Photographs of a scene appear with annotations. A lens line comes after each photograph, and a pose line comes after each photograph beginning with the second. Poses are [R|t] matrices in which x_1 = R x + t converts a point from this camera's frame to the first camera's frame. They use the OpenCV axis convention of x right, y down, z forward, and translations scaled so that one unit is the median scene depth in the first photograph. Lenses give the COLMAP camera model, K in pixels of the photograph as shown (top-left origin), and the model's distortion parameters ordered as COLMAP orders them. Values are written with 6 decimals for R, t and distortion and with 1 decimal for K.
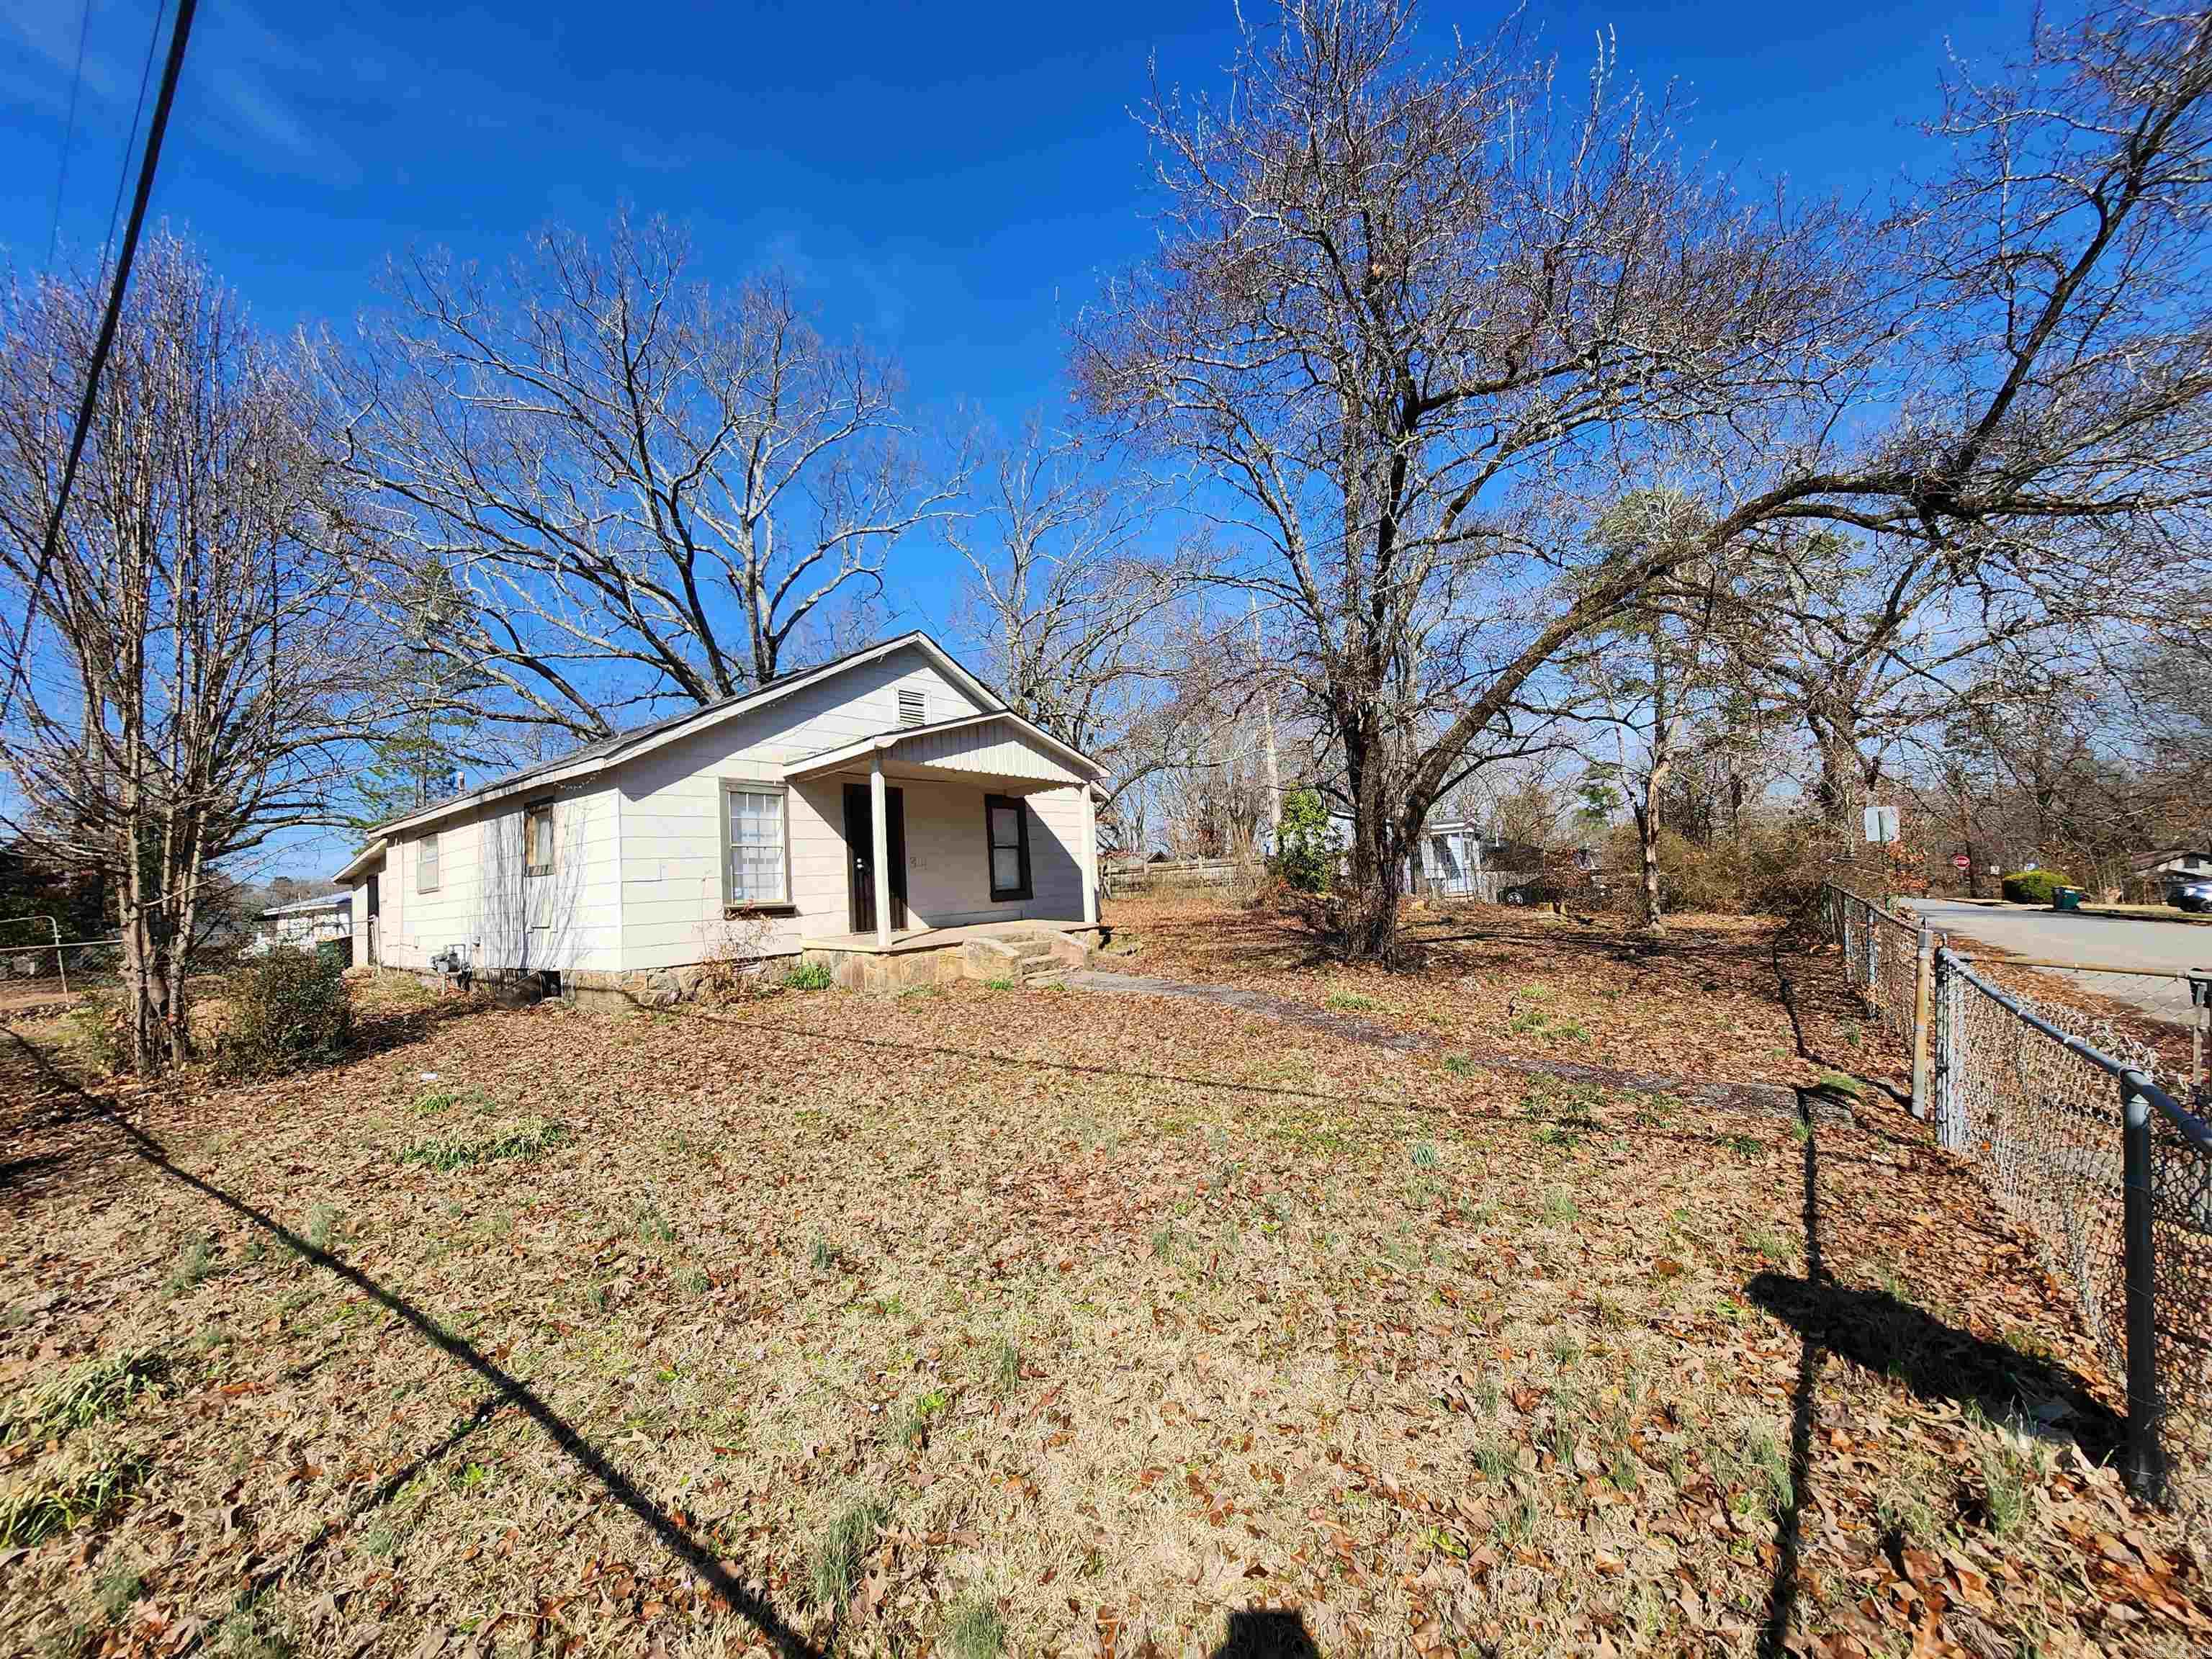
lens RADIAL K [[867.5, 0, 1105.2], [0, 867.5, 833.0], [0, 0, 1]] dist [0.001347, 0.000062]
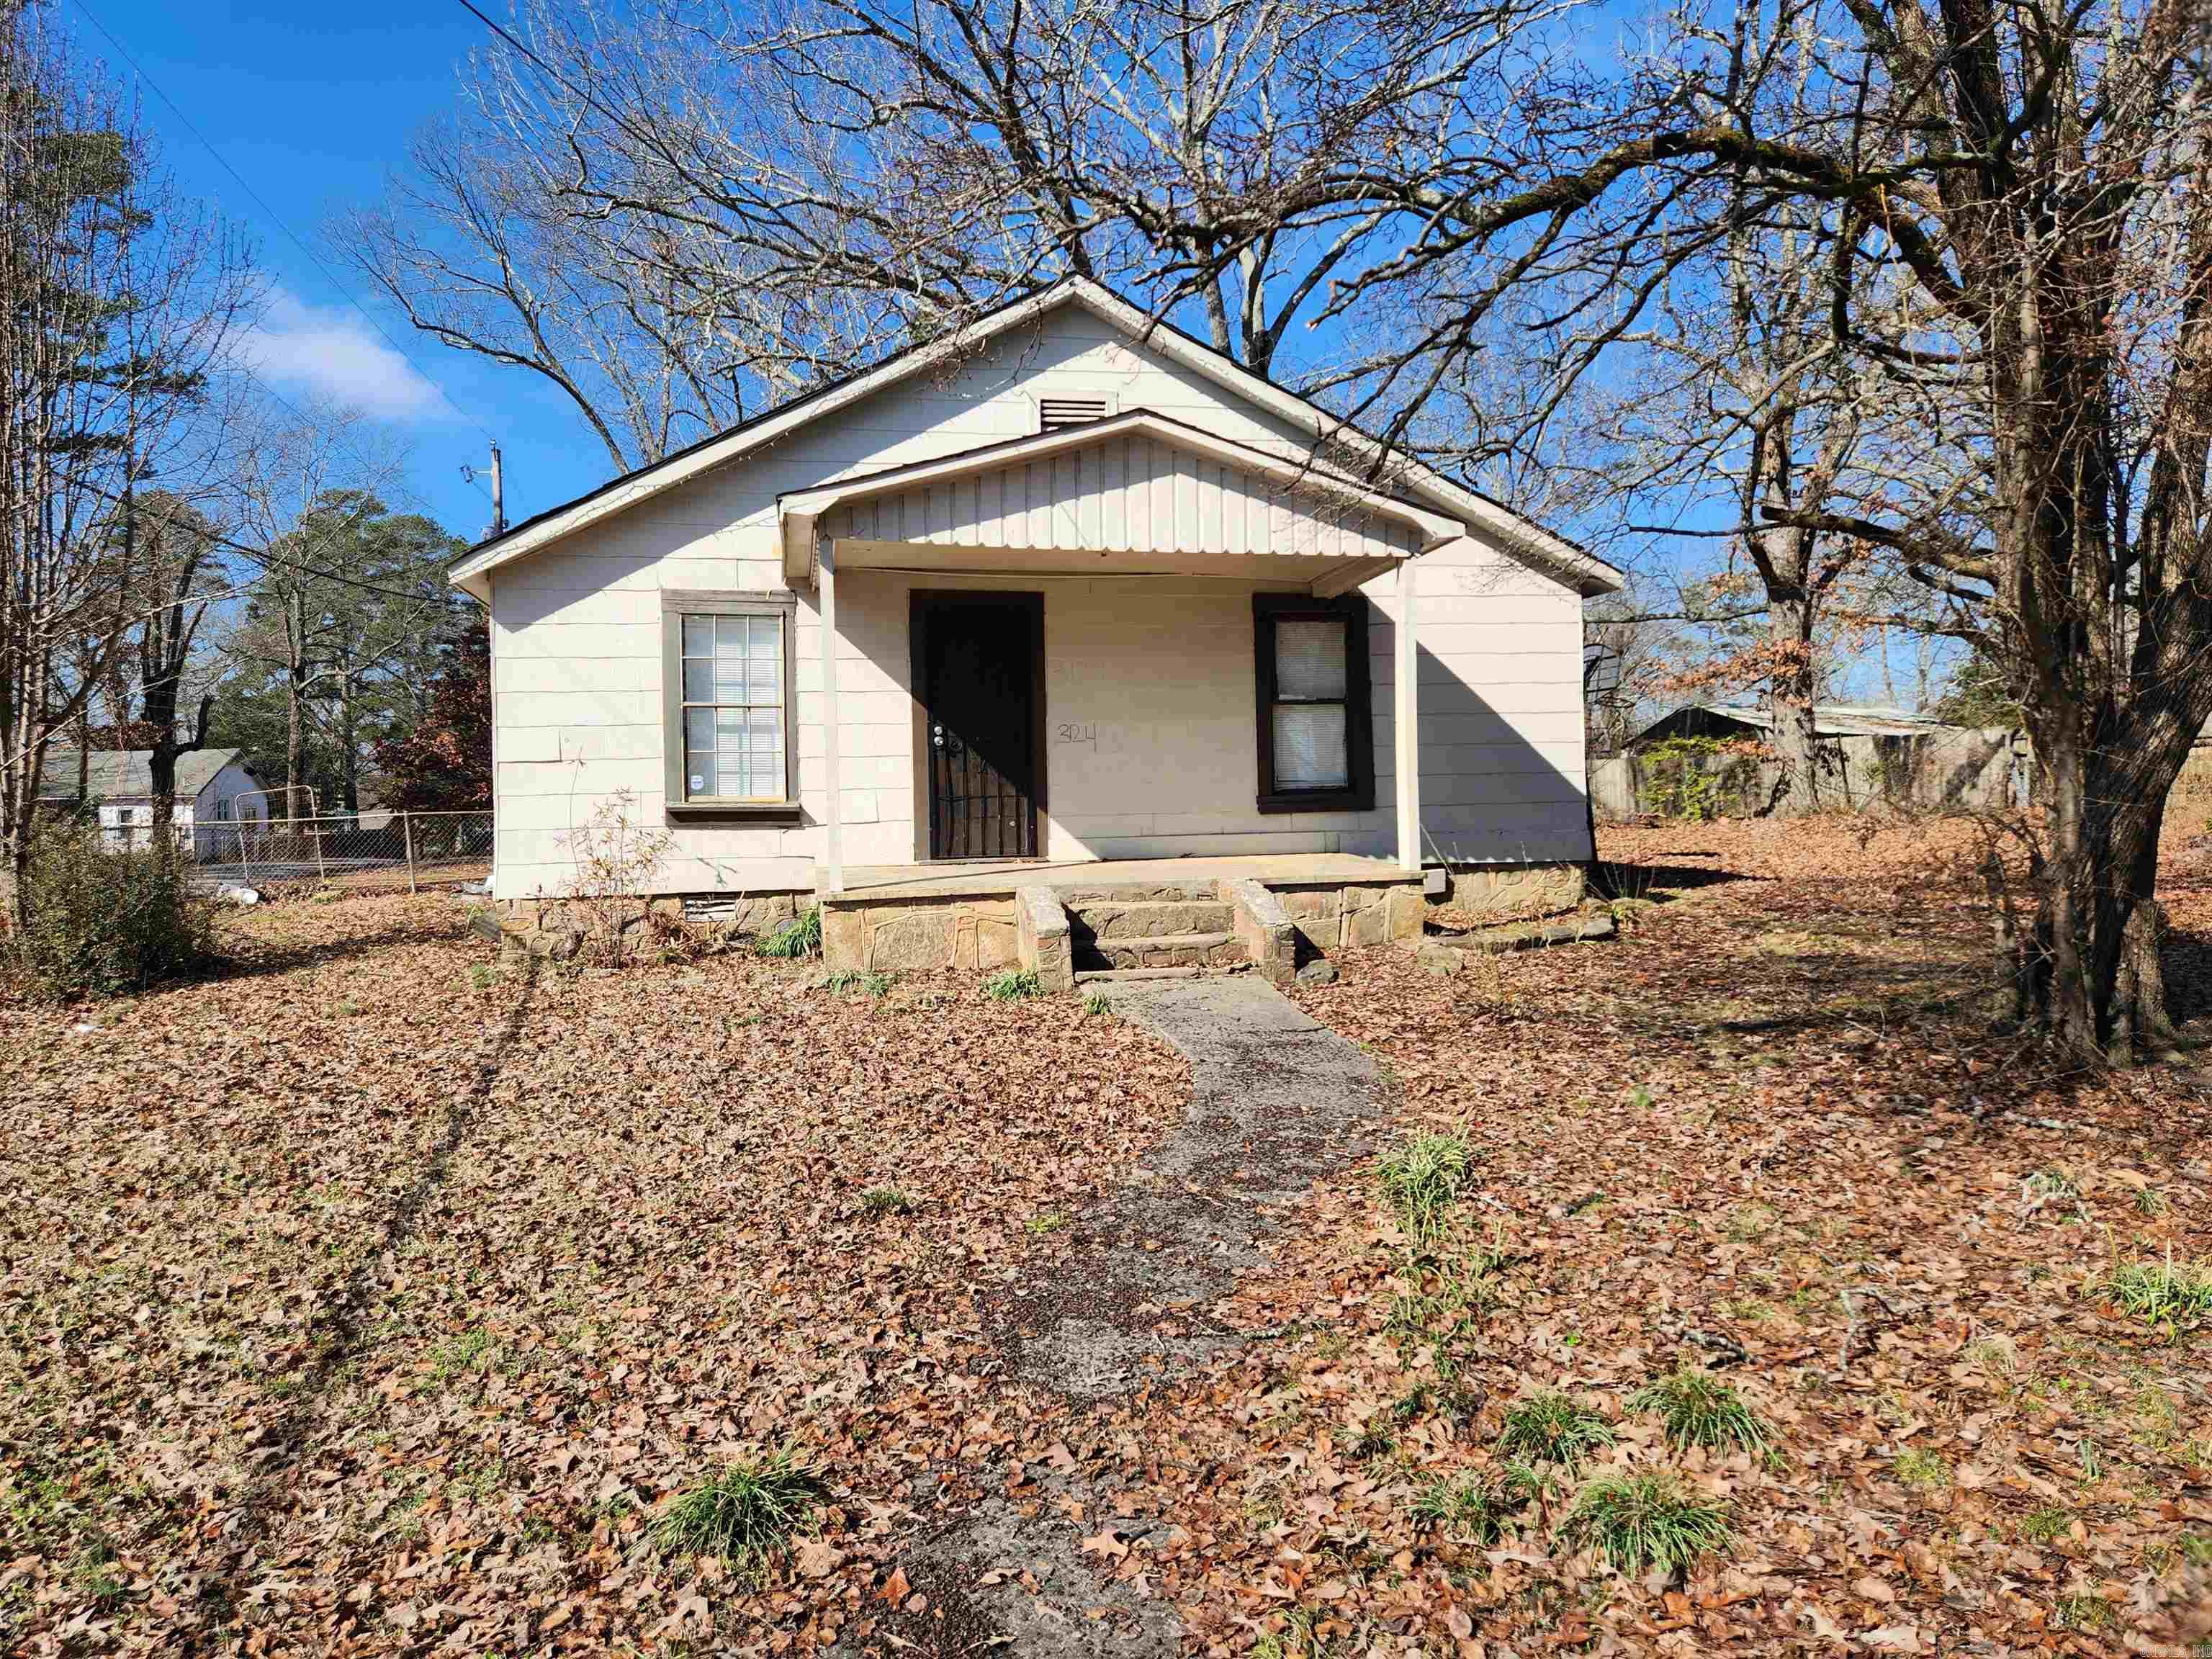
lens RADIAL K [[1483.4, 0, 1106.1], [0, 1483.4, 833.2], [0, 0, 1]] dist [0.005263, 0.000707]
pose [[0.790842, 0.048726, -0.610077, 0.412657], [0.019176, 0.994363, 0.104277, 0.001676], [0.611719, -0.094165, 0.785450, 0.356450]]
